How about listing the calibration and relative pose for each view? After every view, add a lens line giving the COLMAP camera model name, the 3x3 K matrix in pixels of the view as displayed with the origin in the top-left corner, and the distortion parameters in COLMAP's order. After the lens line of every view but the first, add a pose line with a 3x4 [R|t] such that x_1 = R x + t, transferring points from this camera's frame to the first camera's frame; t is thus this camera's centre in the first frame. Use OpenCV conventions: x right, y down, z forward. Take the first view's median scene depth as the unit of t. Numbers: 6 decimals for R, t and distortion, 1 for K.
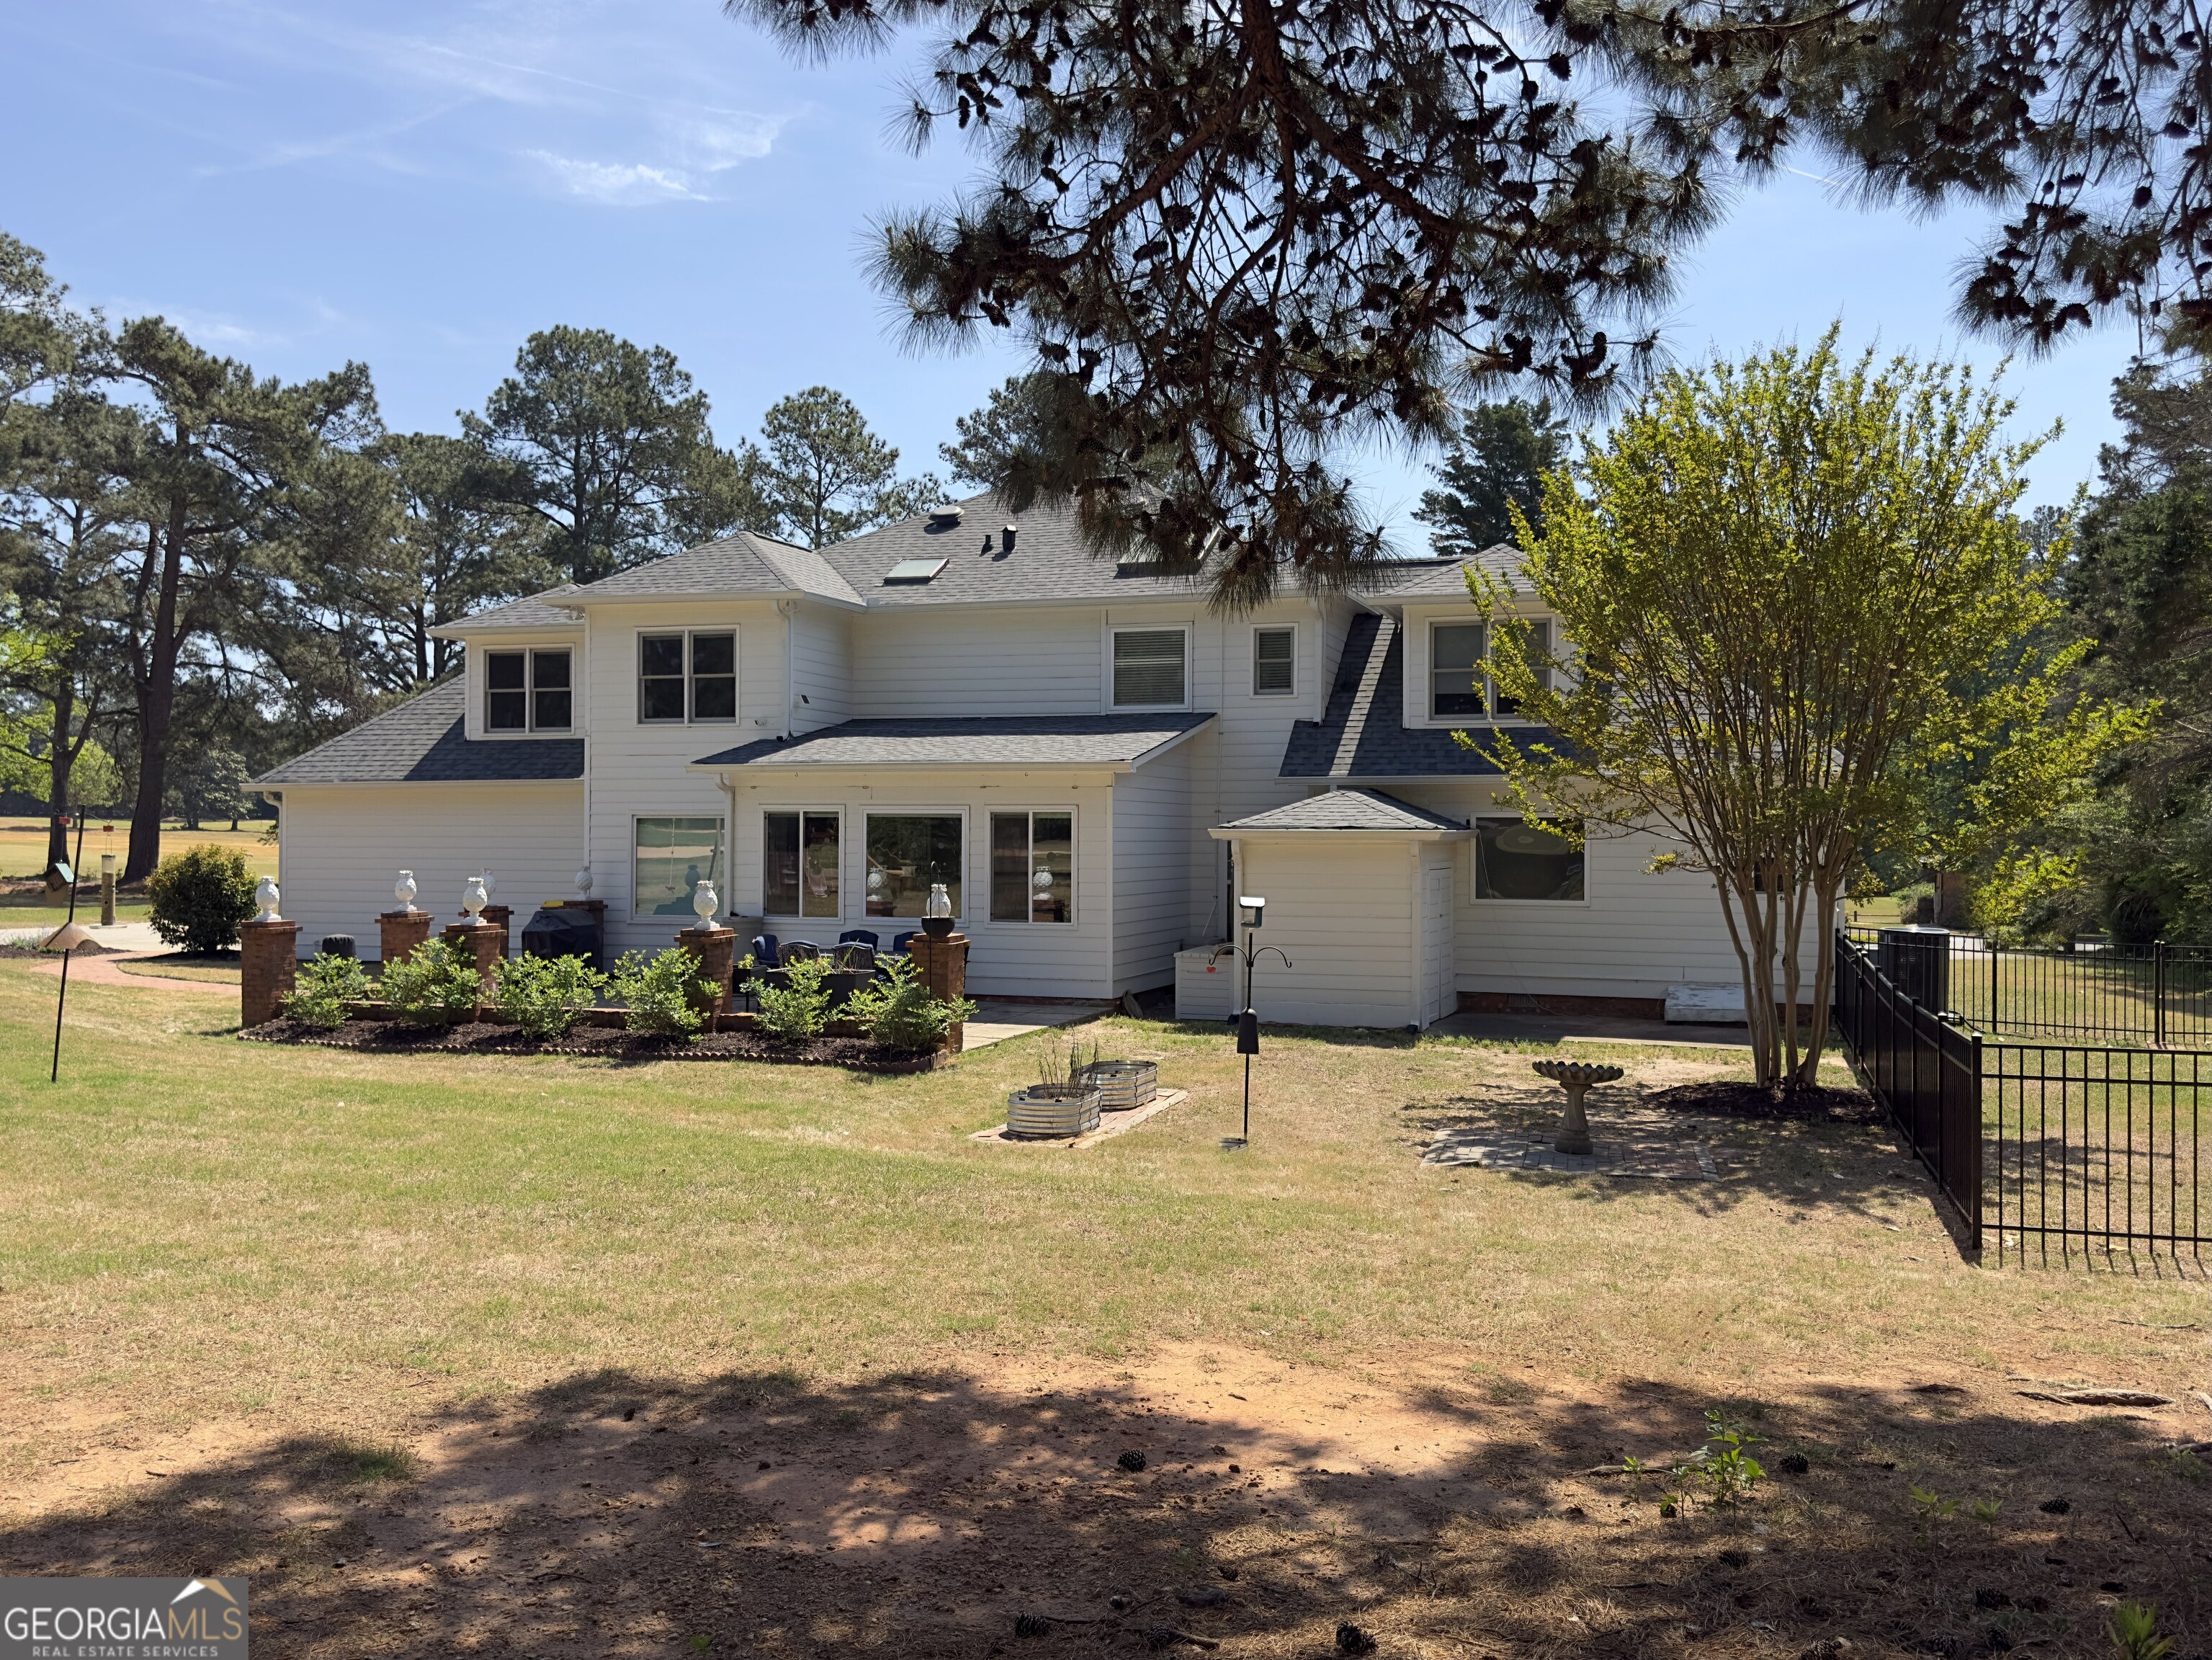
lens RADIAL K [[2095.7, 0, 1106.0], [0, 2095.7, 830.0], [0, 0, 1]] dist [0.012486, -0.005906]
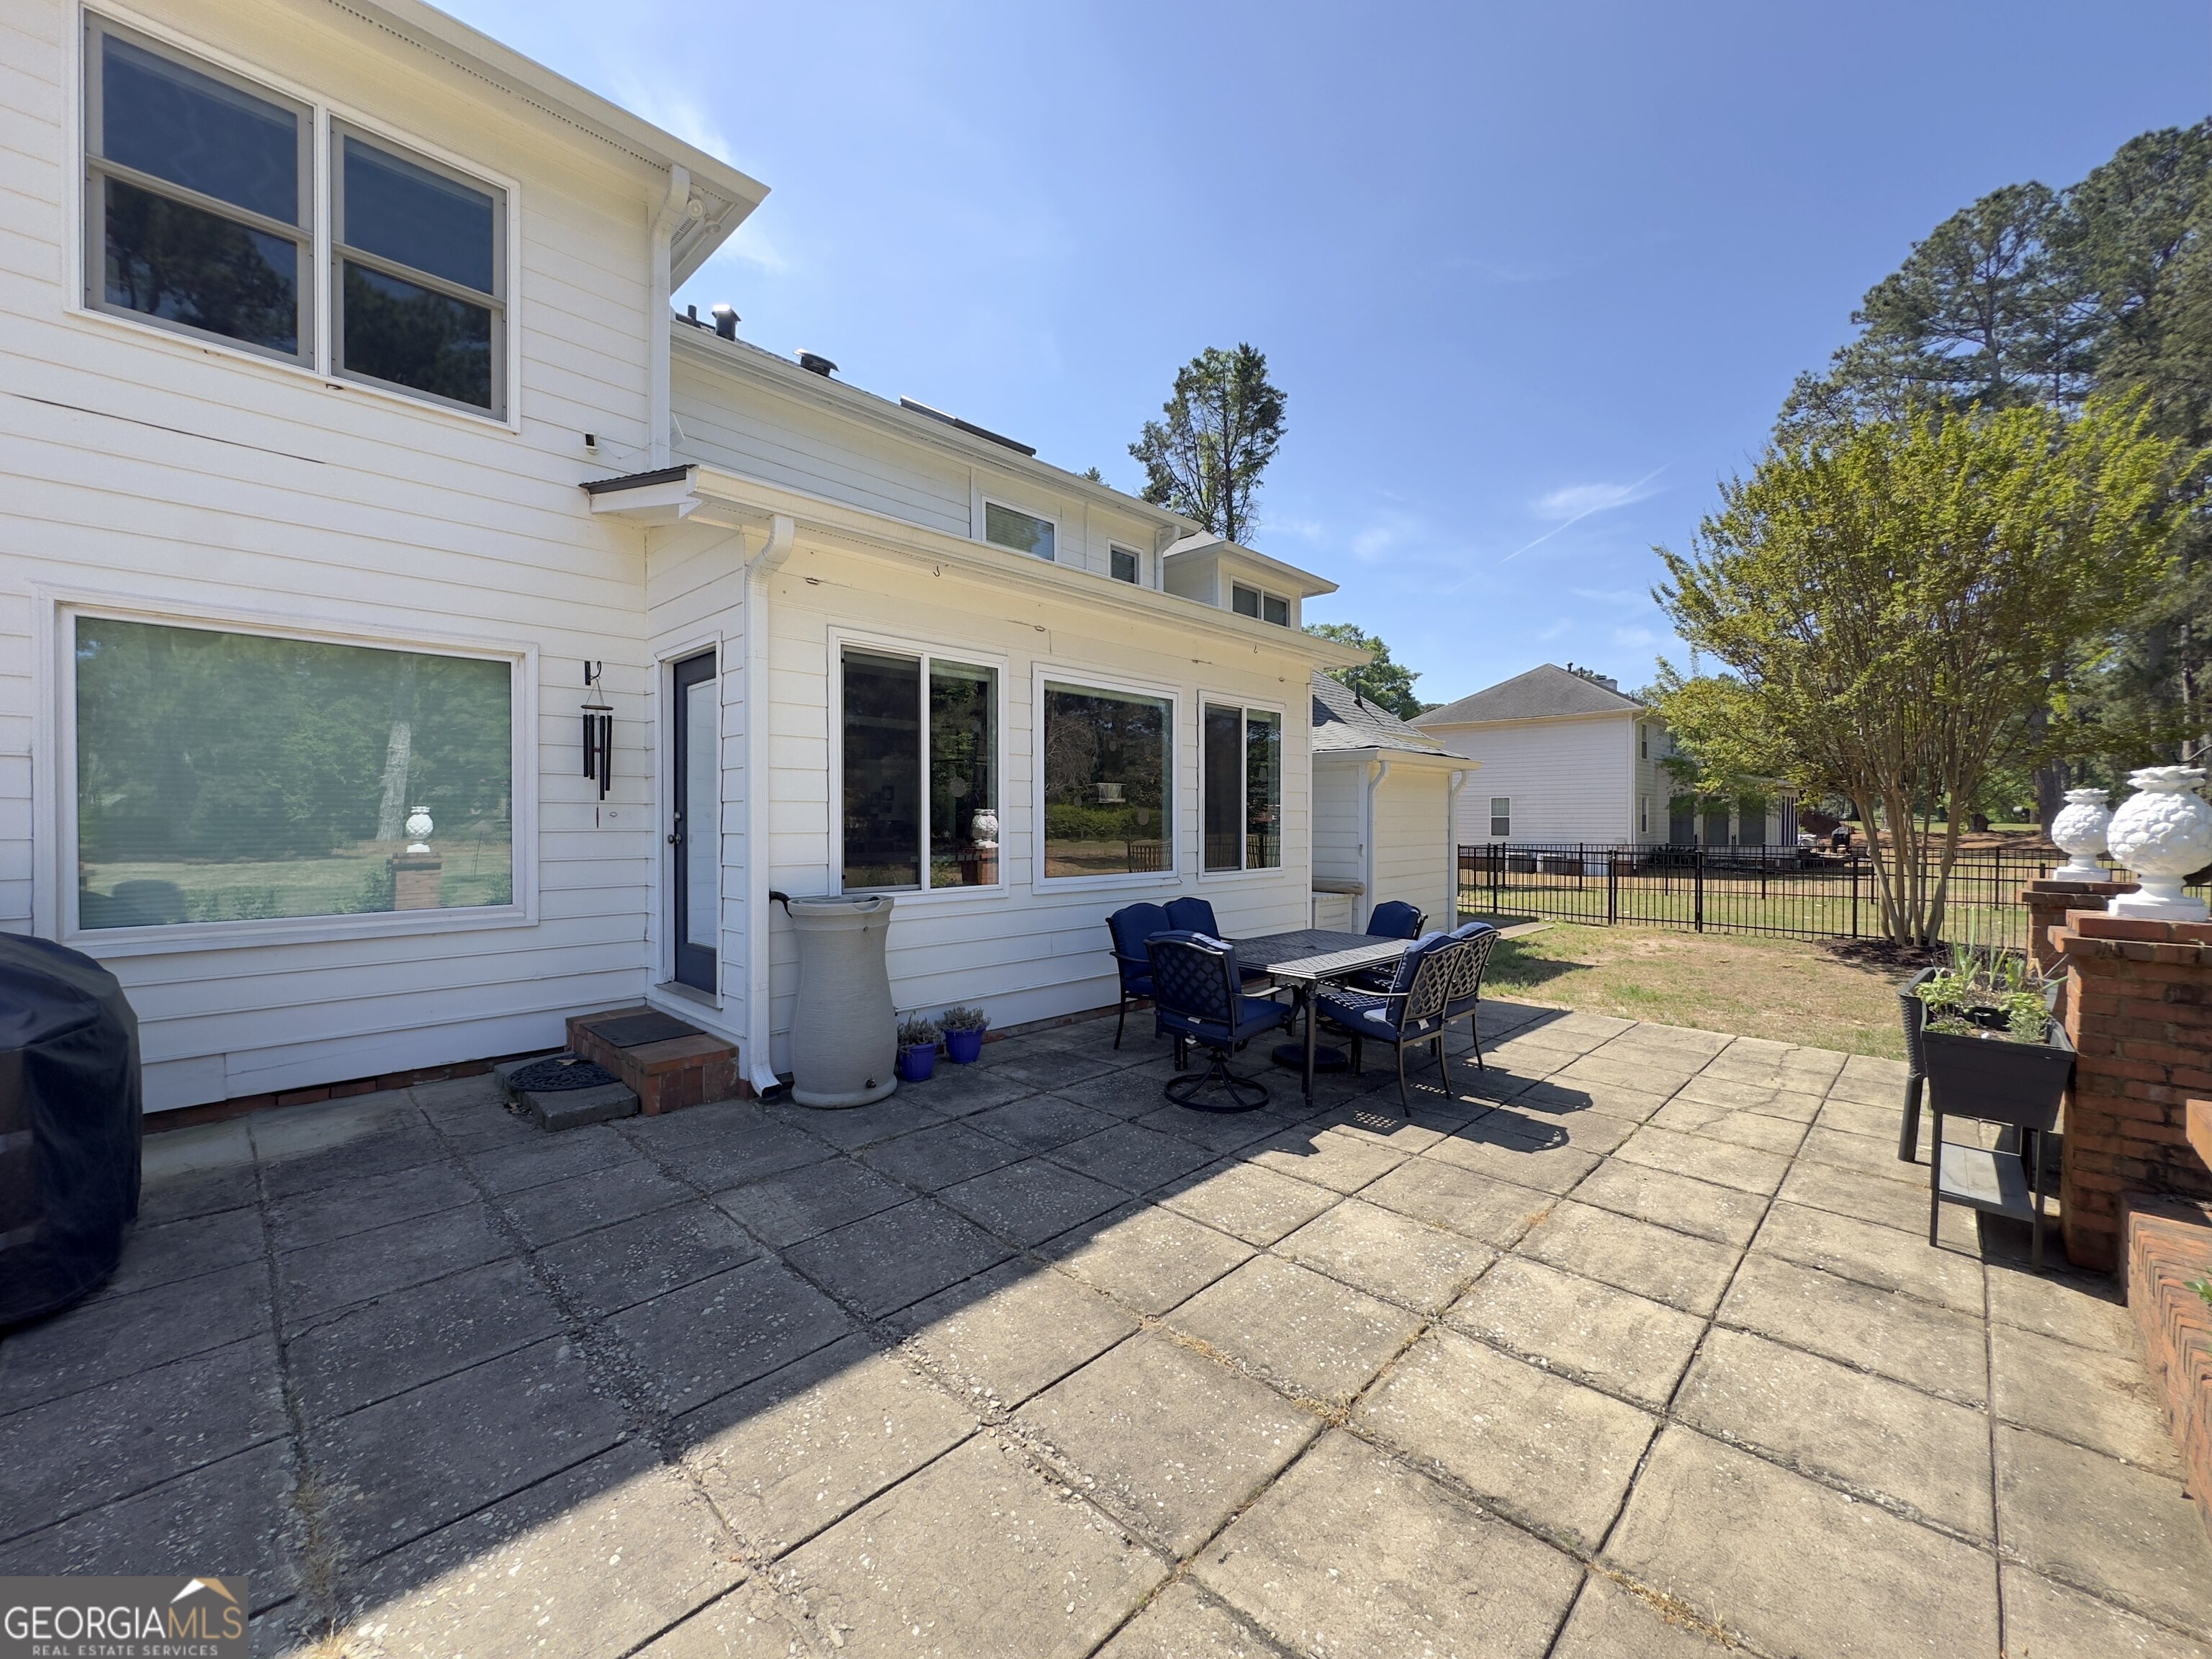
lens RADIAL K [[885.0, 0, 1104.0], [0, 885.0, 827.4], [0, 0, 1]] dist [-0.004646, 0.000700]
pose [[0.435676, -0.013795, 0.899998, -0.274195], [-0.007756, 0.999788, 0.019080, 0.020797], [-0.900070, -0.015293, 0.435477, 0.812756]]
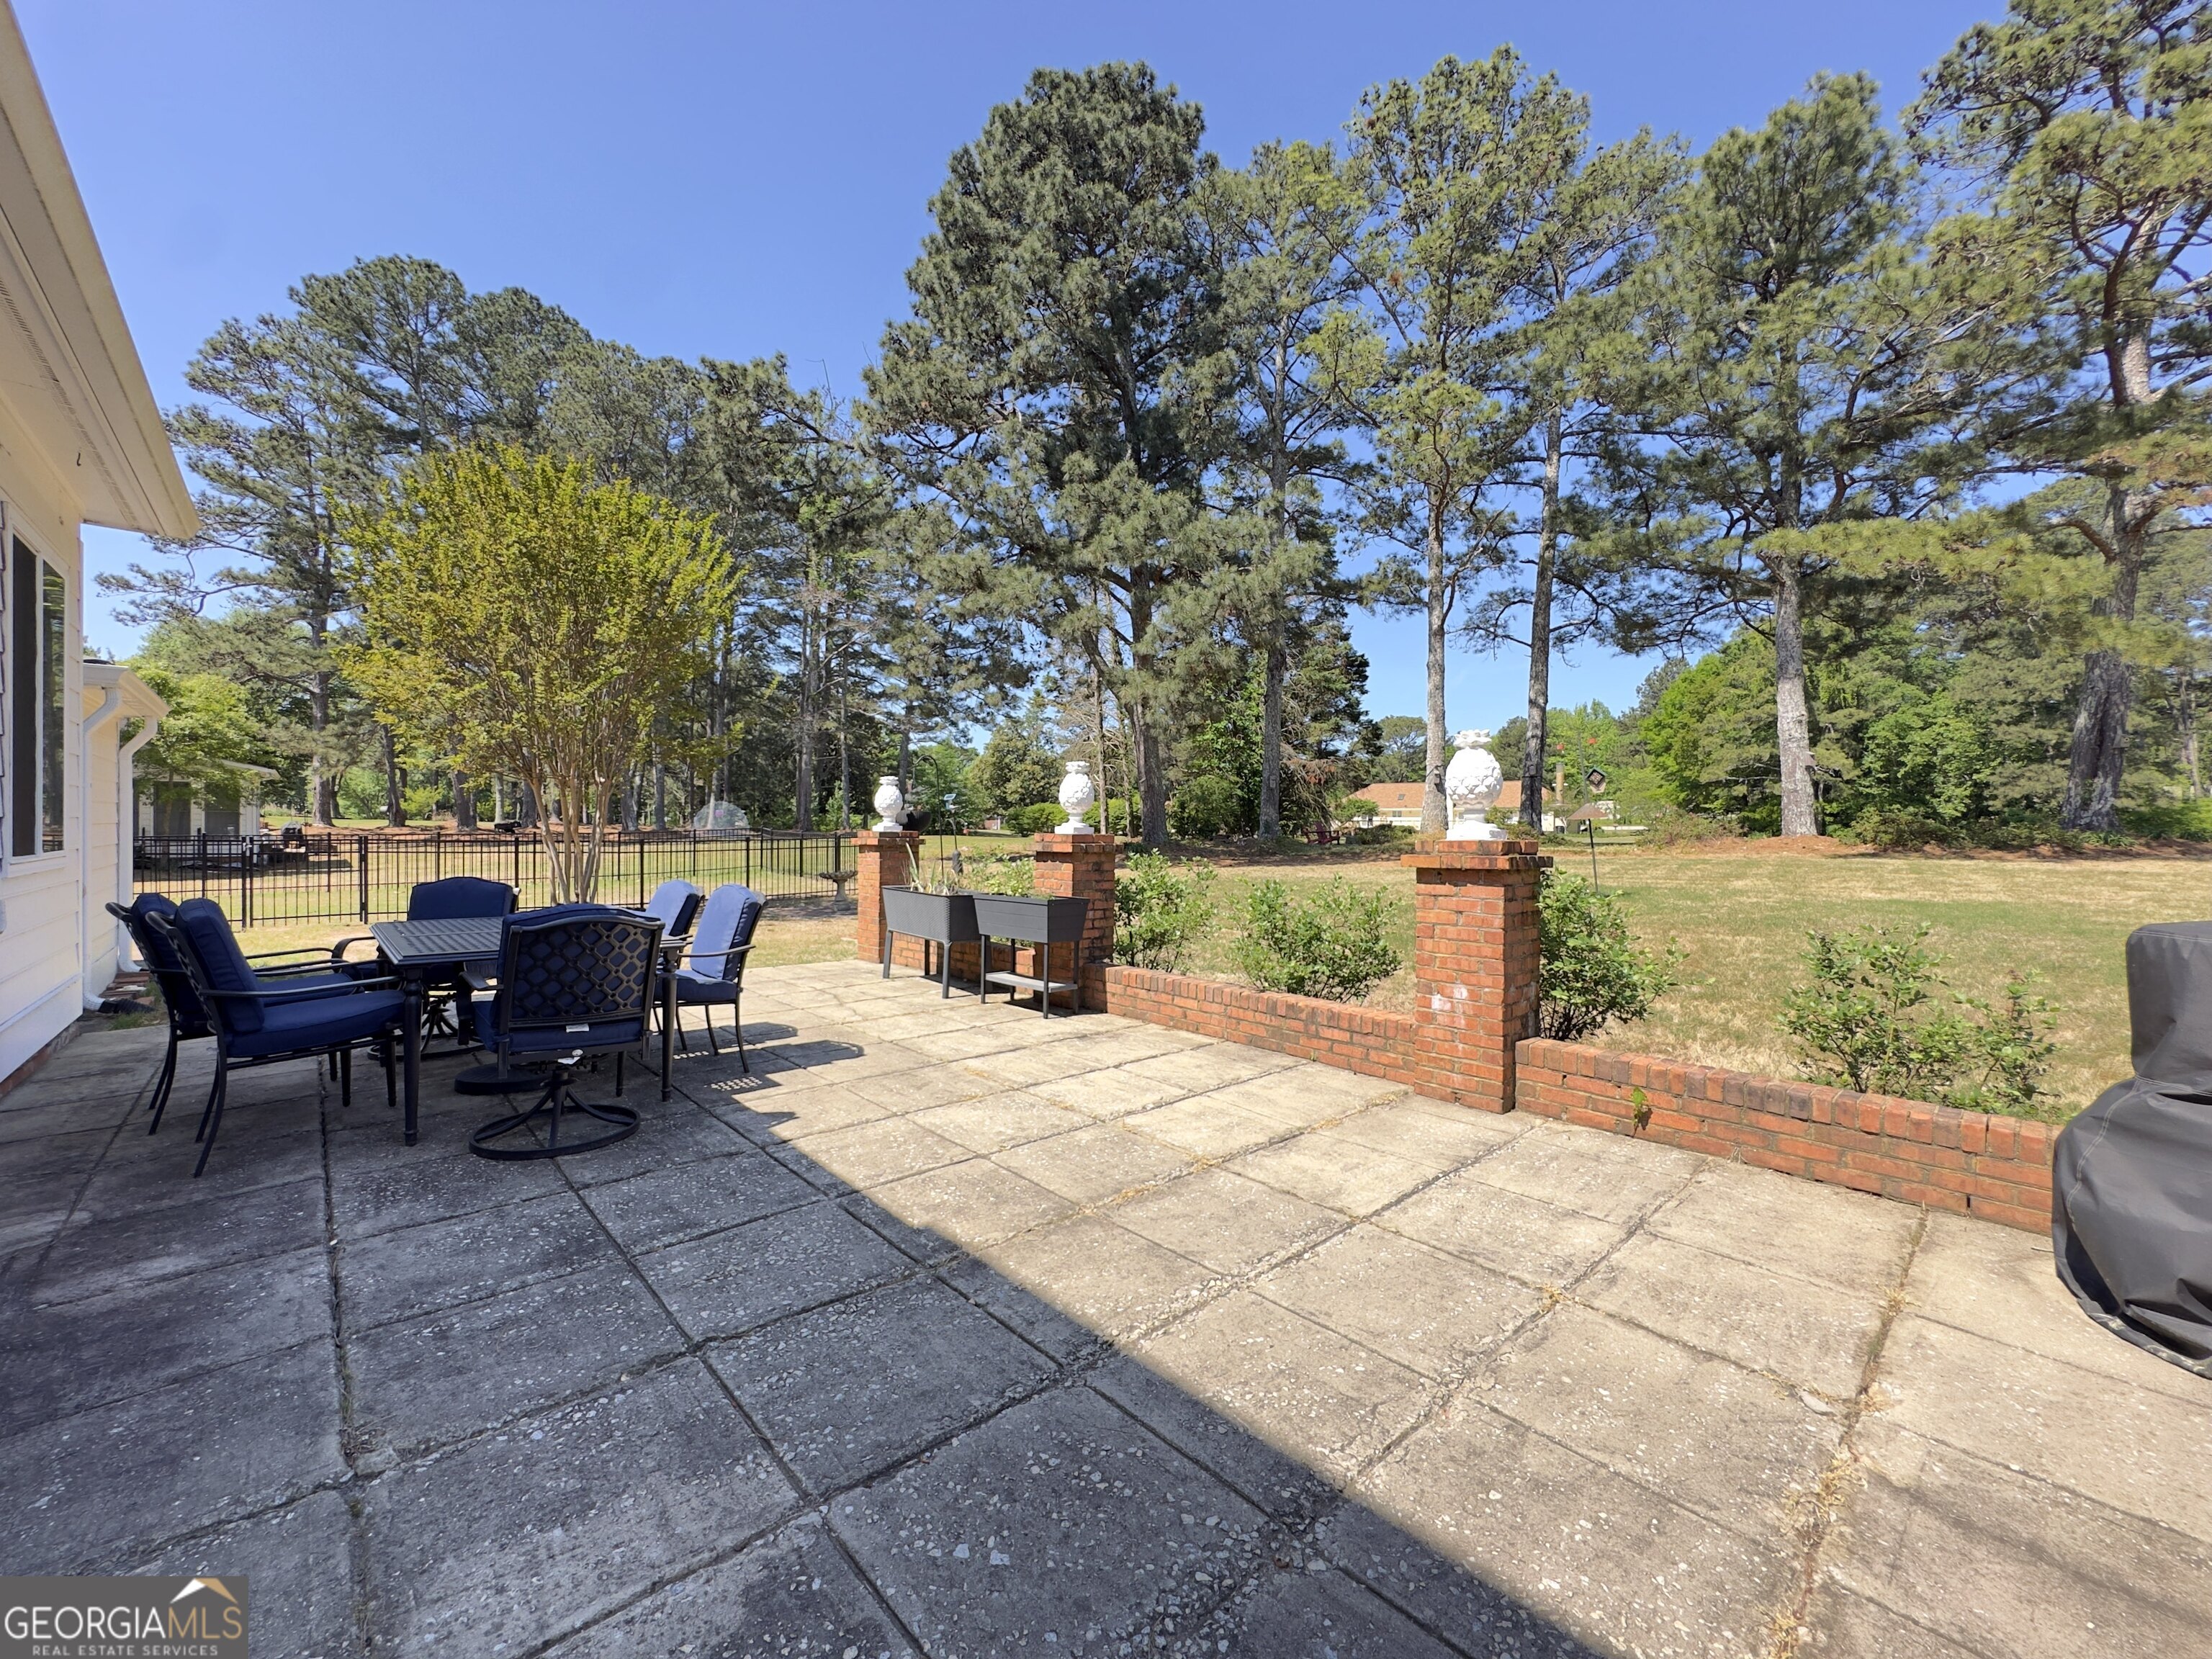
lens RADIAL K [[885.0, 0, 1104.0], [0, 885.0, 827.4], [0, 0, 1]] dist [-0.004646, 0.000700]
pose [[-0.875682, -0.013150, 0.482710, -0.241740], [-0.017863, 0.999827, -0.005167, 0.030743], [-0.482558, -0.013147, -0.875765, 0.922642]]
